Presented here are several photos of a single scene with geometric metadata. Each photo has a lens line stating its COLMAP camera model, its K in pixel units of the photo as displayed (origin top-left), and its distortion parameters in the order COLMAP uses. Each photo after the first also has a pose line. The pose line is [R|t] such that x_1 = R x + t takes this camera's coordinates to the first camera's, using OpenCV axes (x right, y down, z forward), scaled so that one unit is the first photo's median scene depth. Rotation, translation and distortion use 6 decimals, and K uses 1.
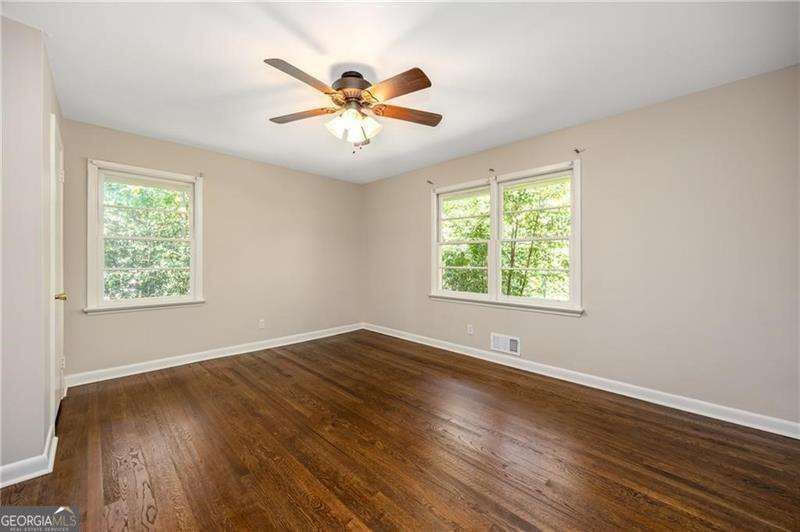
lens RADIAL K [[311.3, 0, 396.3], [0, 311.3, 263.2], [0, 0, 1]] dist [0.000747, 0.000118]
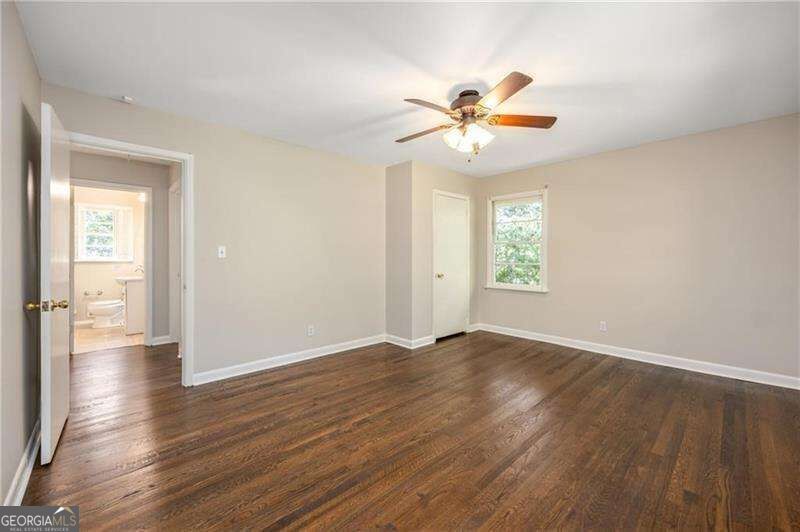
lens RADIAL K [[311.3, 0, 396.2], [0, 311.3, 260.6], [0, 0, 1]] dist [0.000747, 0.000118]
pose [[-0.043090, 0.006289, -0.999051, 0.627912], [-0.007094, 0.999953, 0.006601, -0.003199], [0.999046, 0.007372, -0.043043, 0.500315]]
